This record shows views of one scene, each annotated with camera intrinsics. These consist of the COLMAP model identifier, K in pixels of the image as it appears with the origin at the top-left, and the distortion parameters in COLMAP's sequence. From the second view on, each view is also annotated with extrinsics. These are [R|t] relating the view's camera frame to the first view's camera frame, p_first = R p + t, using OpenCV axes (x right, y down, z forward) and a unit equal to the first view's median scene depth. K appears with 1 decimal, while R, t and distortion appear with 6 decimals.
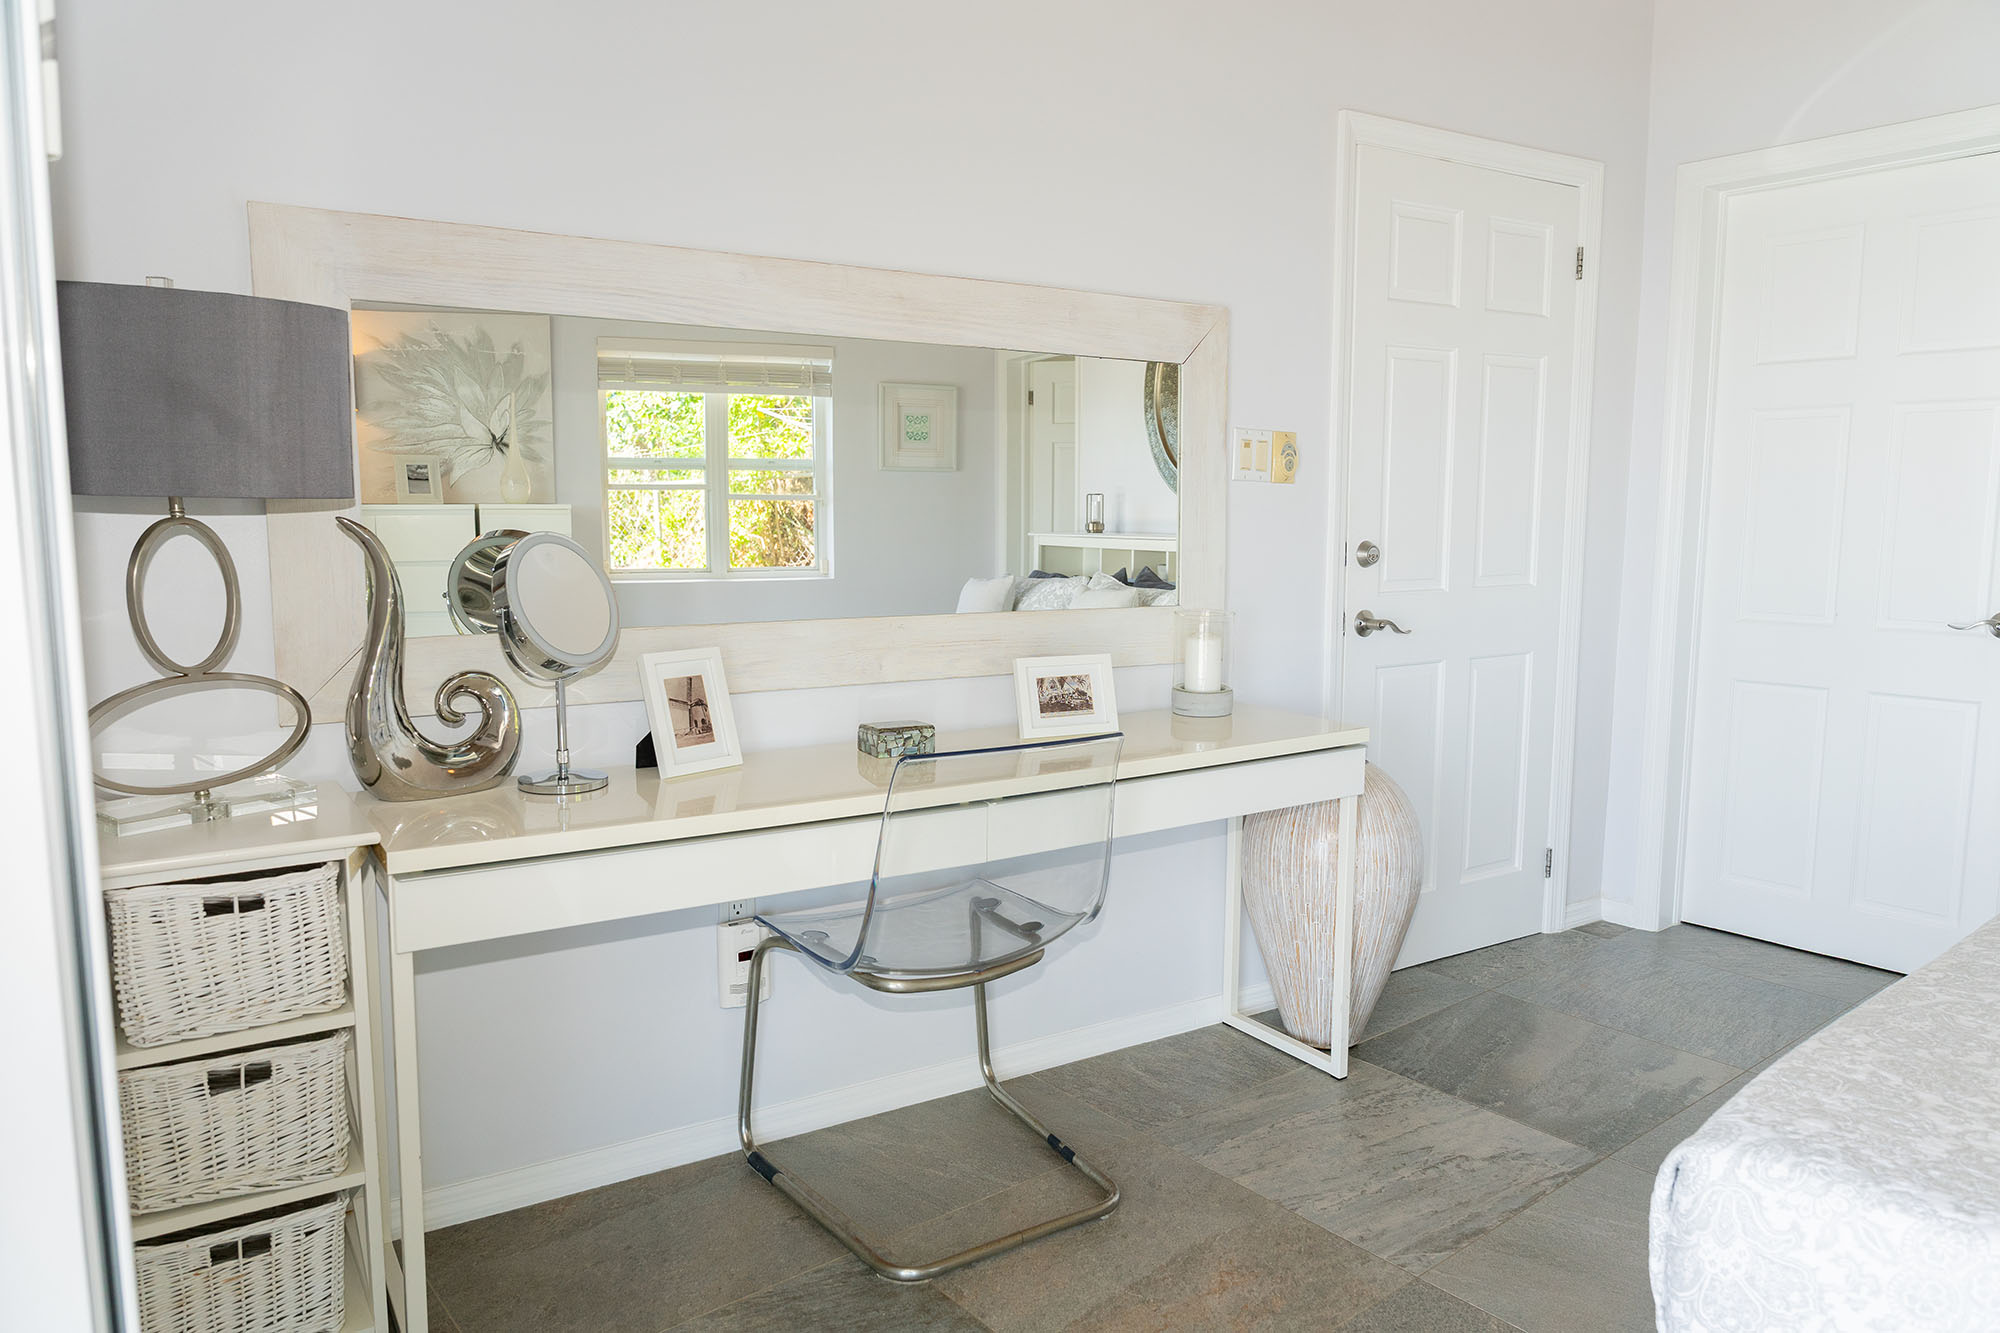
lens RADIAL K [[1331.4, 0, 1007.8], [0, 1331.4, 669.1], [0, 0, 1]] dist [-0.002518, -0.010103]
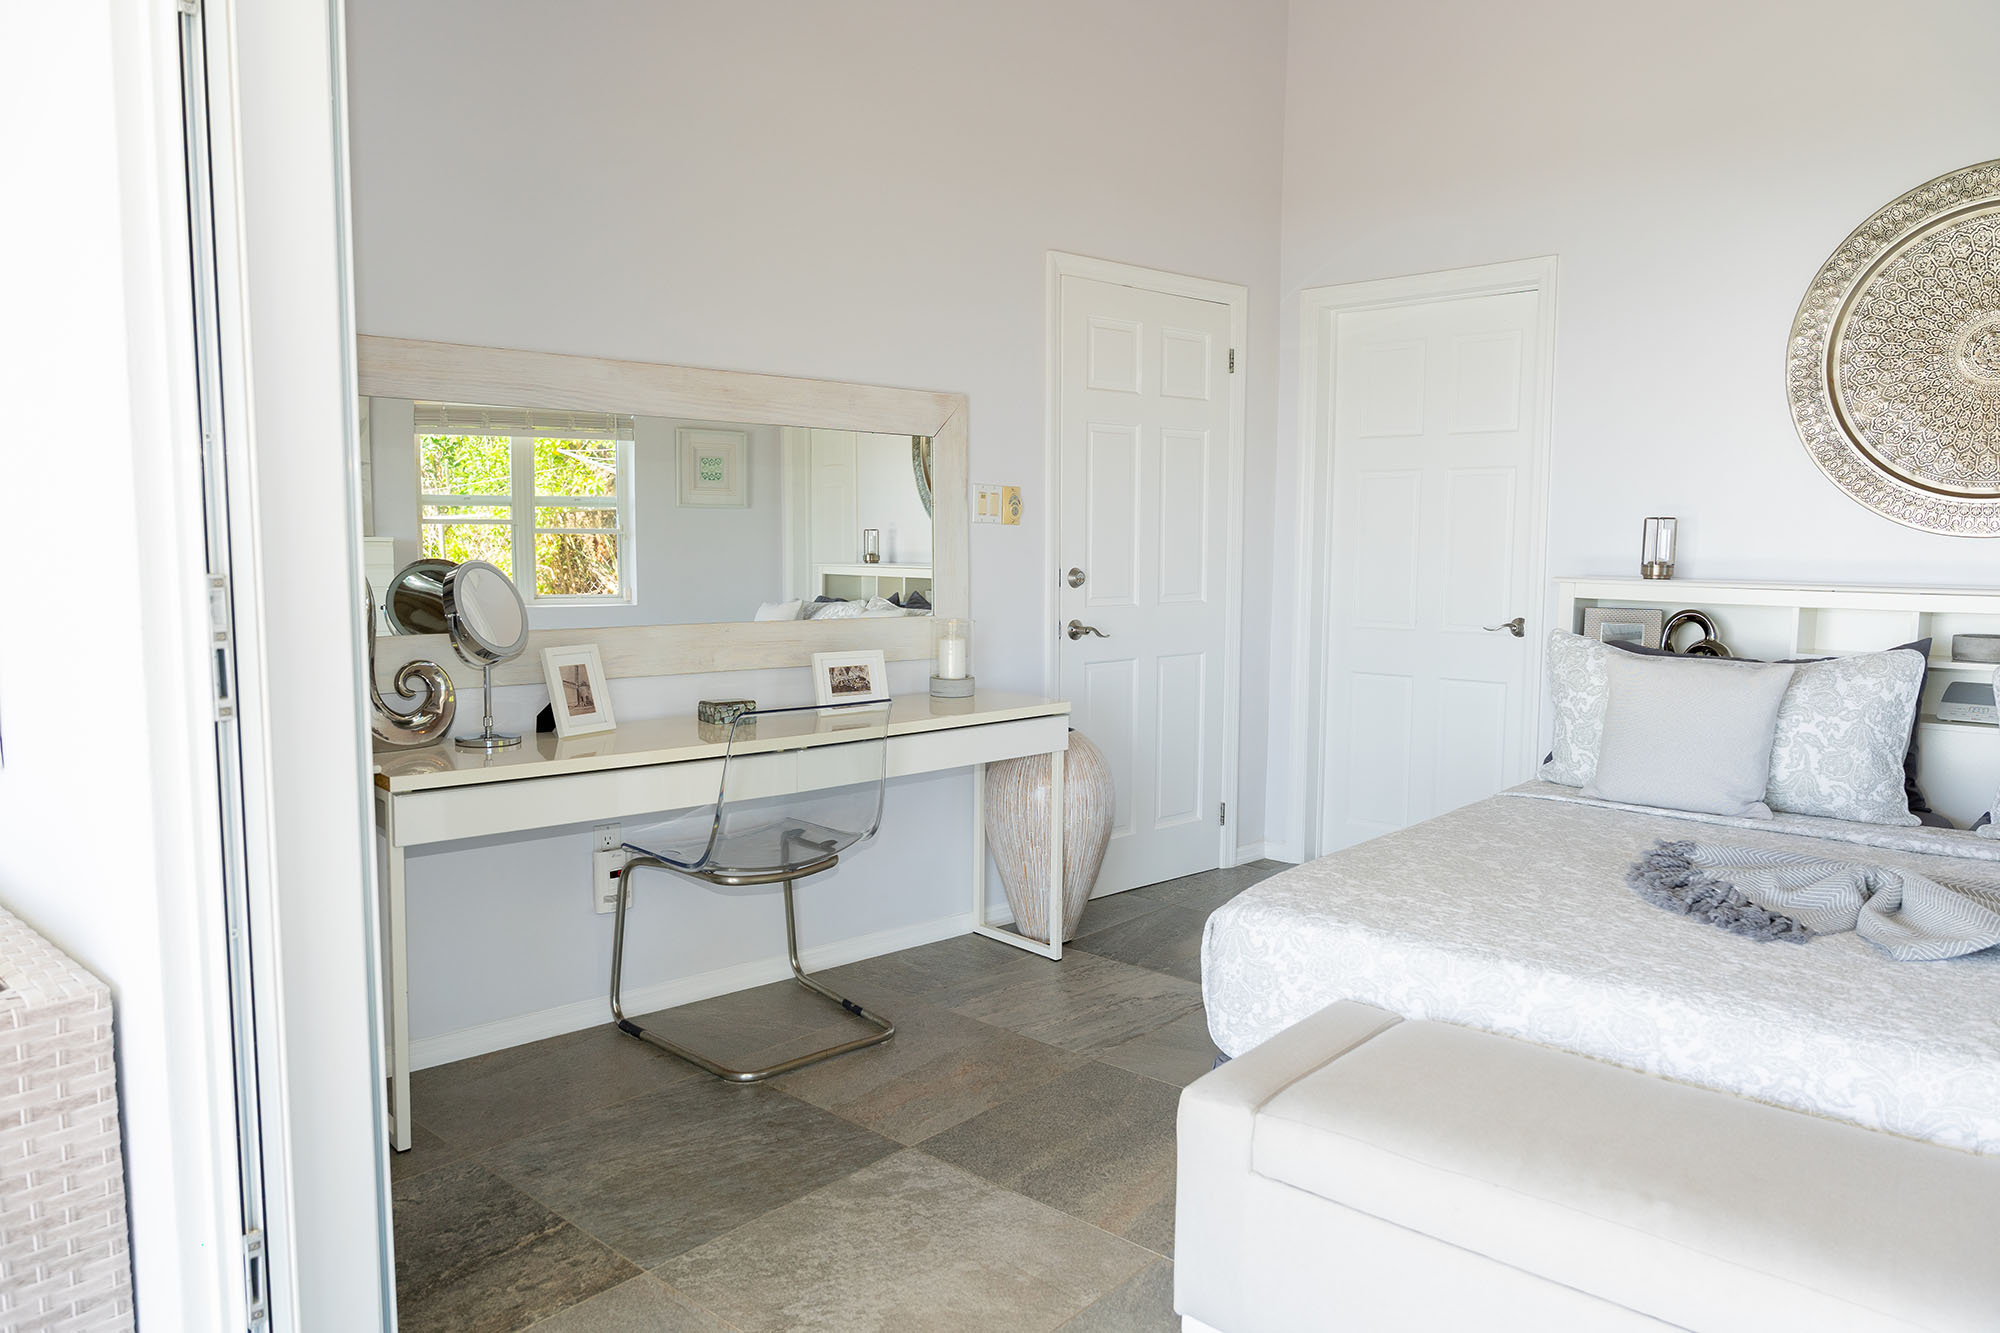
lens RADIAL K [[1331.4, 0, 1007.8], [0, 1331.4, 669.1], [0, 0, 1]] dist [-0.002518, -0.010103]
pose [[0.986344, -0.013265, 0.164161, -0.021096], [0.017186, 0.999599, -0.022489, 0.041049], [-0.163797, 0.025003, 0.986177, -0.367581]]
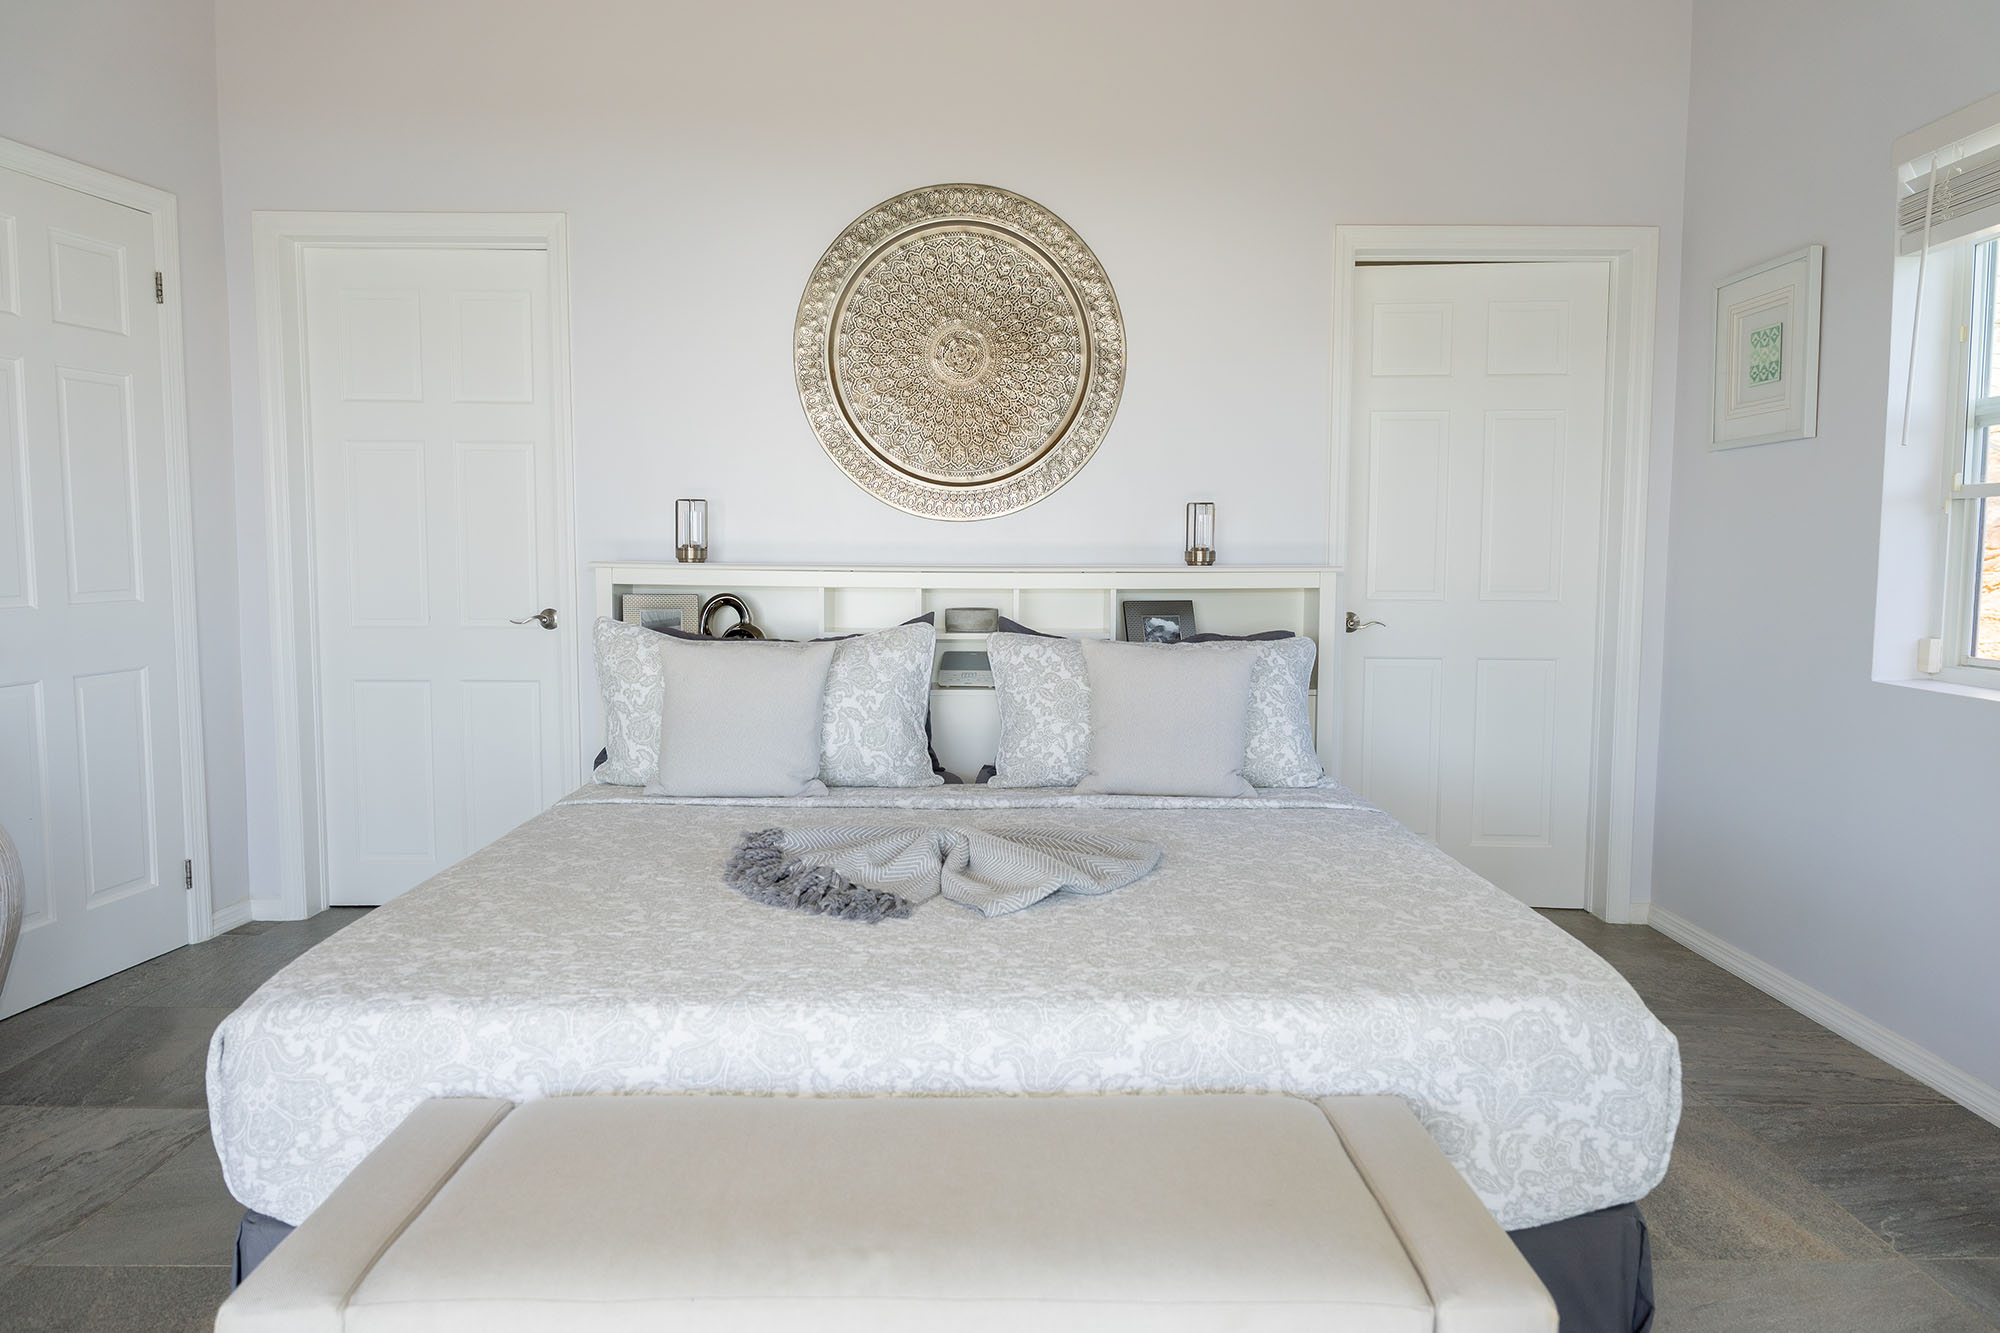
lens RADIAL K [[1354.4, 0, 1026.6], [0, 1354.4, 670.3], [0, 0, 1]] dist [-0.002053, -0.011079]
pose [[0.614626, -0.069895, 0.785716, 0.000806], [0.089812, 0.995790, 0.018328, 0.041539], [-0.783689, 0.059302, 0.618316, -0.208738]]
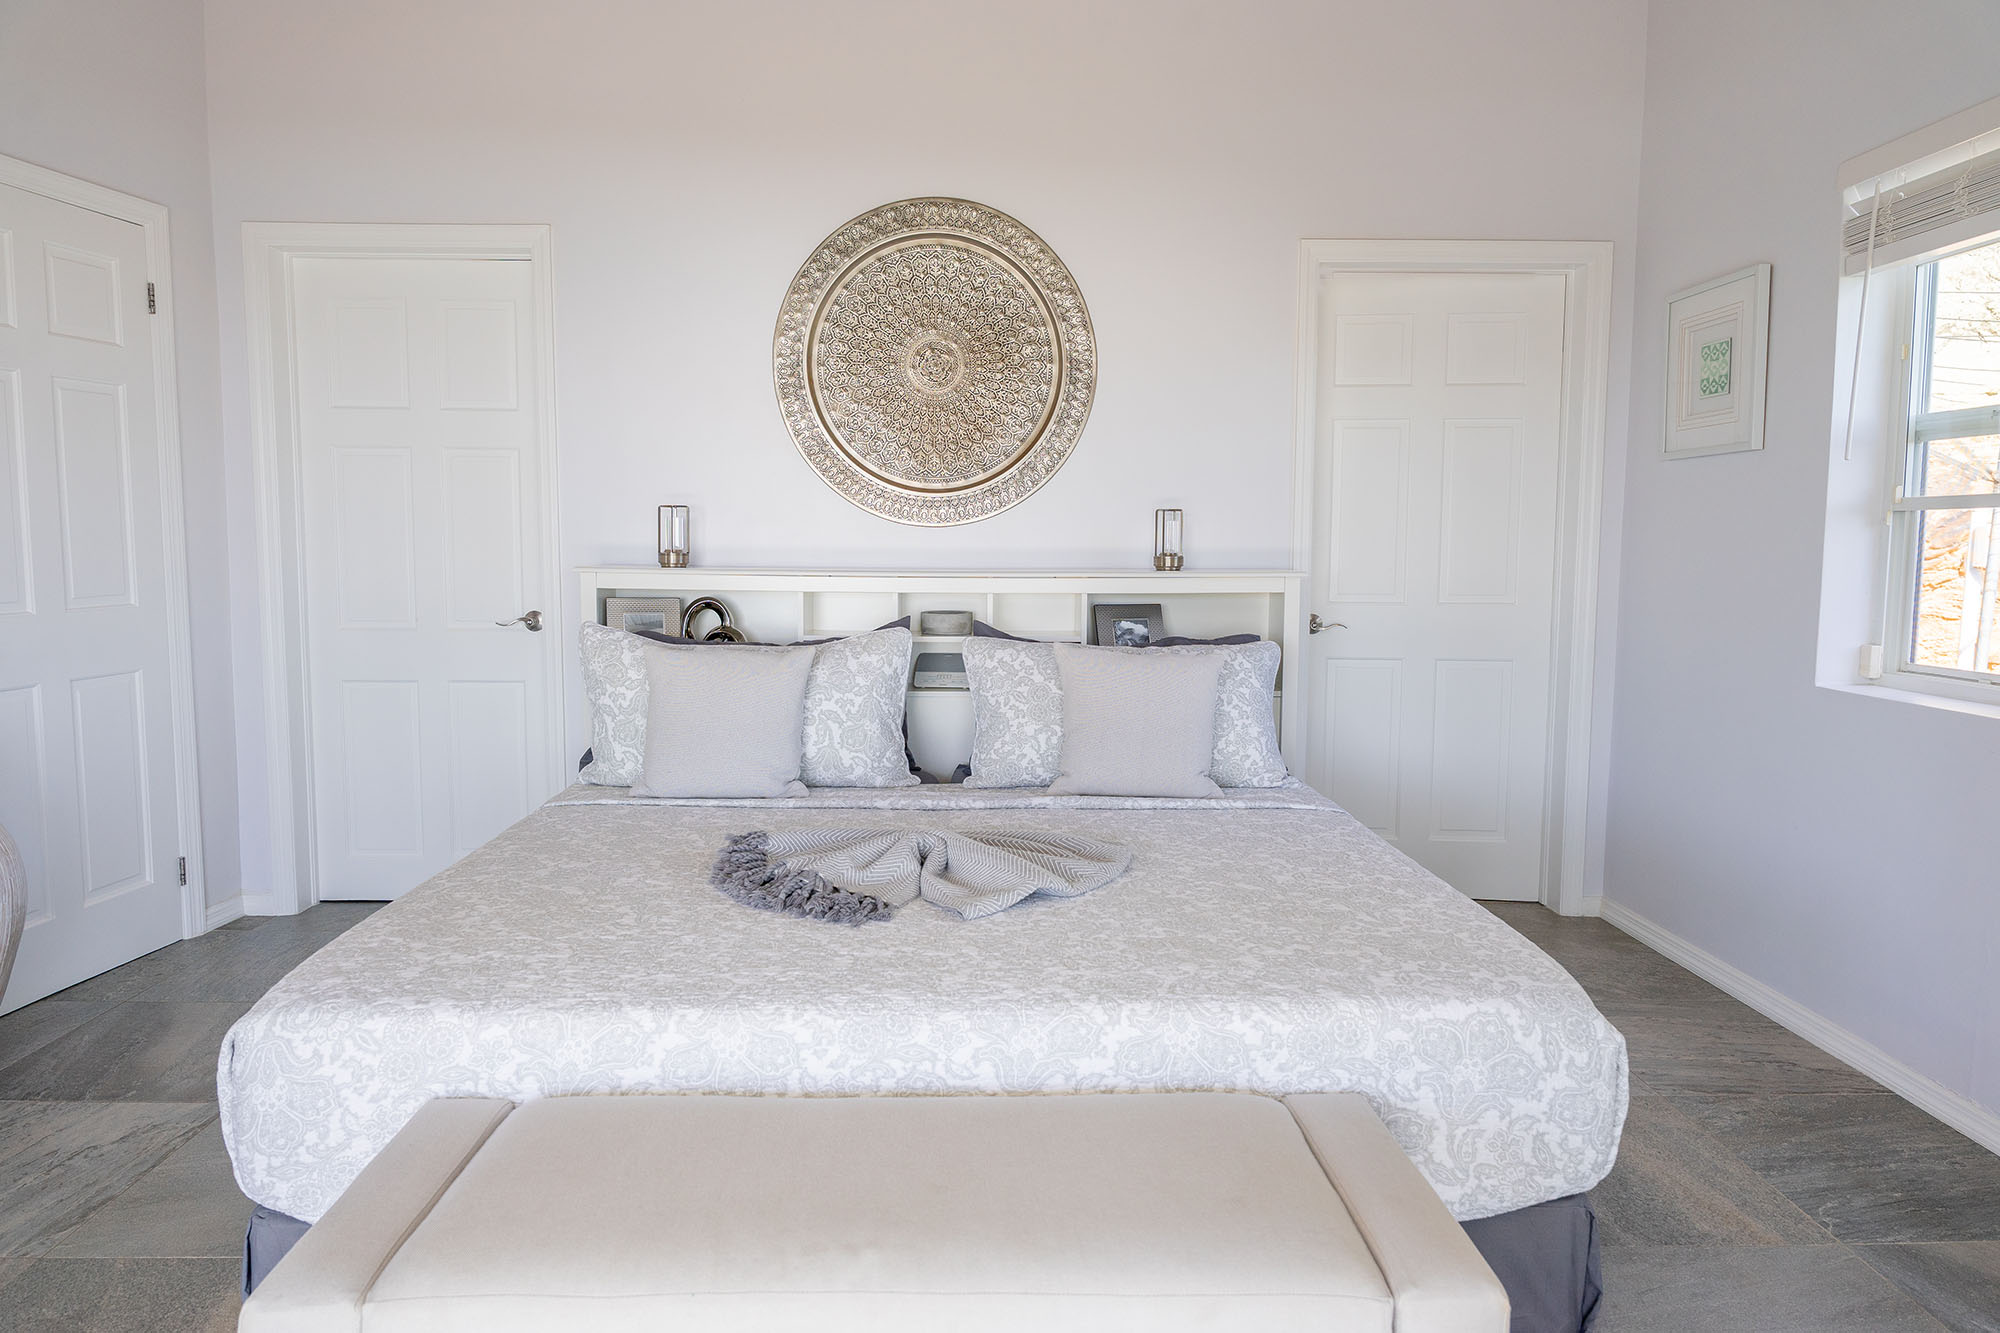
lens RADIAL K [[1331.4, 0, 1007.8], [0, 1331.4, 669.1], [0, 0, 1]] dist [-0.002518, -0.010103]
pose [[0.607092, -0.076000, 0.790988, -0.015686], [0.089175, 0.995644, 0.027221, 0.025093], [-0.789612, 0.054011, 0.611225, -0.216233]]
